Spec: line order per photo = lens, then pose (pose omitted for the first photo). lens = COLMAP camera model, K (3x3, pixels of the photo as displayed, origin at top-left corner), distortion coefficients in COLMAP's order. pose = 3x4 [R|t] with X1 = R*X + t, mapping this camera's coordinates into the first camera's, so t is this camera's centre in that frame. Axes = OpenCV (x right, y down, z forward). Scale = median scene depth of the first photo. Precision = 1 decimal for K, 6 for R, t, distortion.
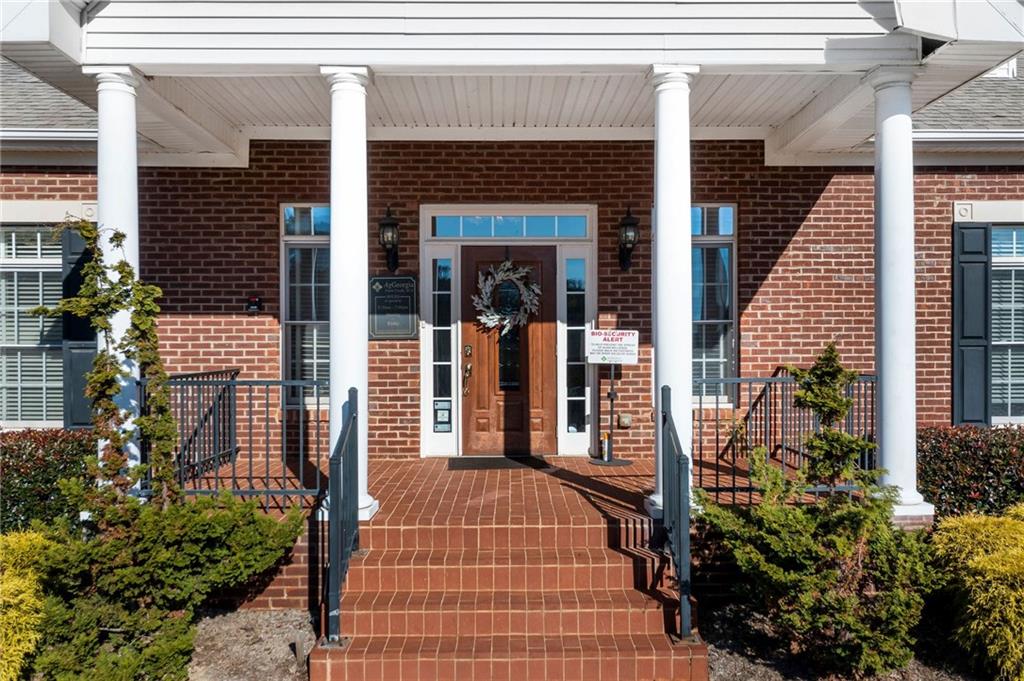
lens RADIAL K [[827.1, 0, 512.0], [0, 827.1, 340.5], [0, 0, 1]] dist [0.005280, 0.002843]
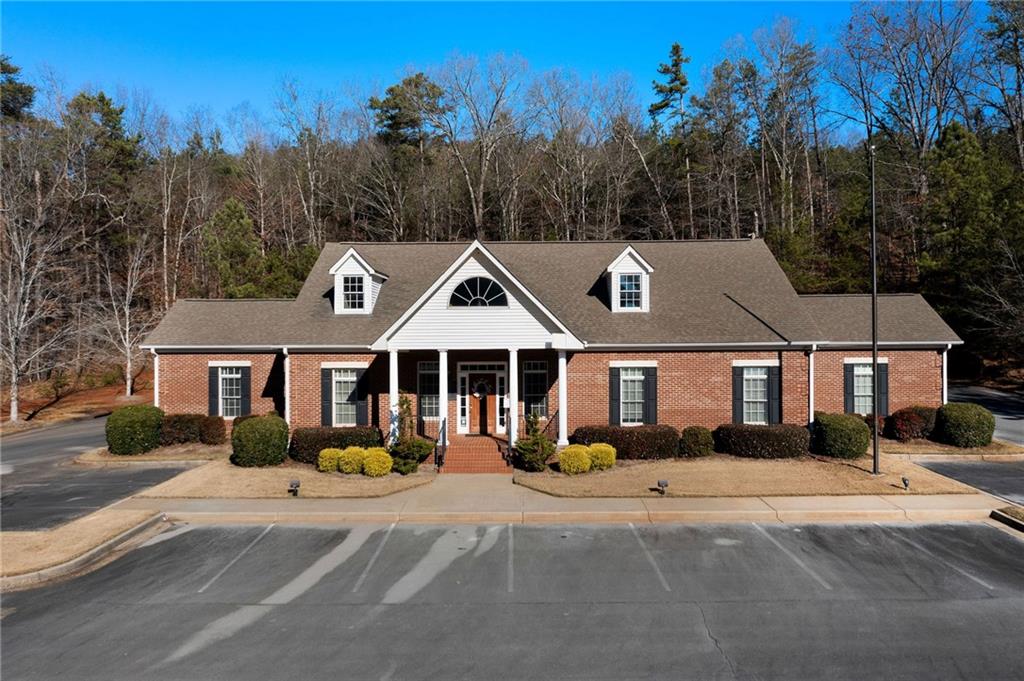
lens RADIAL K [[795.5, 0, 512.0], [0, 795.5, 340.5], [0, 0, 1]] dist [-0.000117, 0.005779]
pose [[0.999719, -0.002418, -0.023583, 0.204076], [0.002482, 0.999993, 0.002682, -0.266100], [0.023576, -0.002740, 0.999718, -2.390952]]
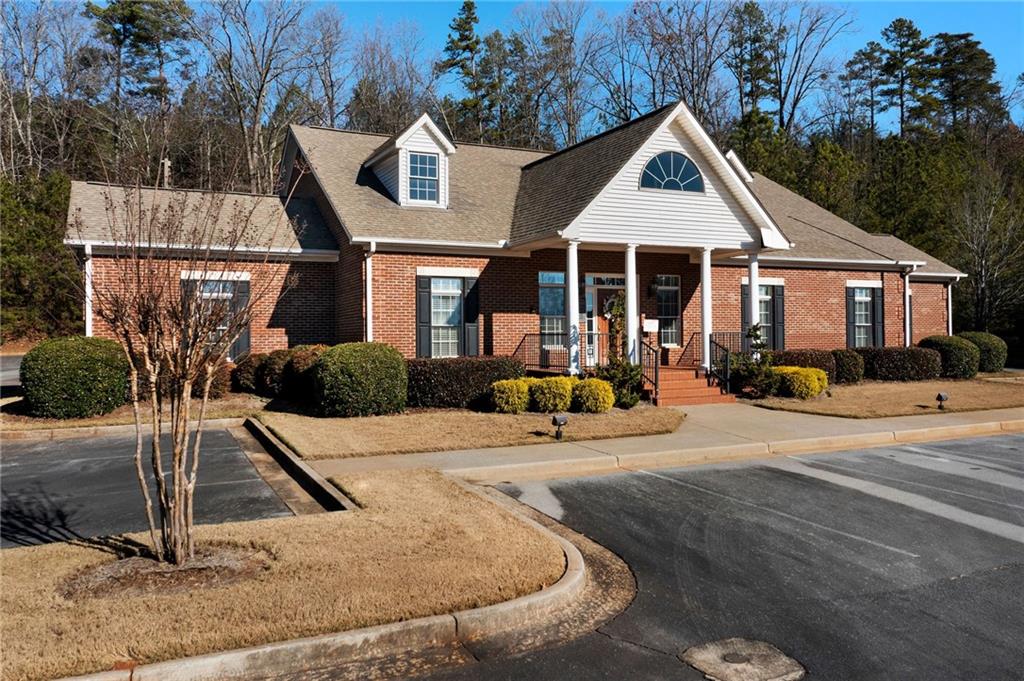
lens RADIAL K [[795.5, 0, 512.0], [0, 795.5, 340.5], [0, 0, 1]] dist [-0.000117, 0.005779]
pose [[0.907211, -0.007245, 0.420614, -1.426384], [0.005348, 0.999970, 0.005689, 0.039755], [-0.420642, -0.002912, 0.907222, -1.259624]]
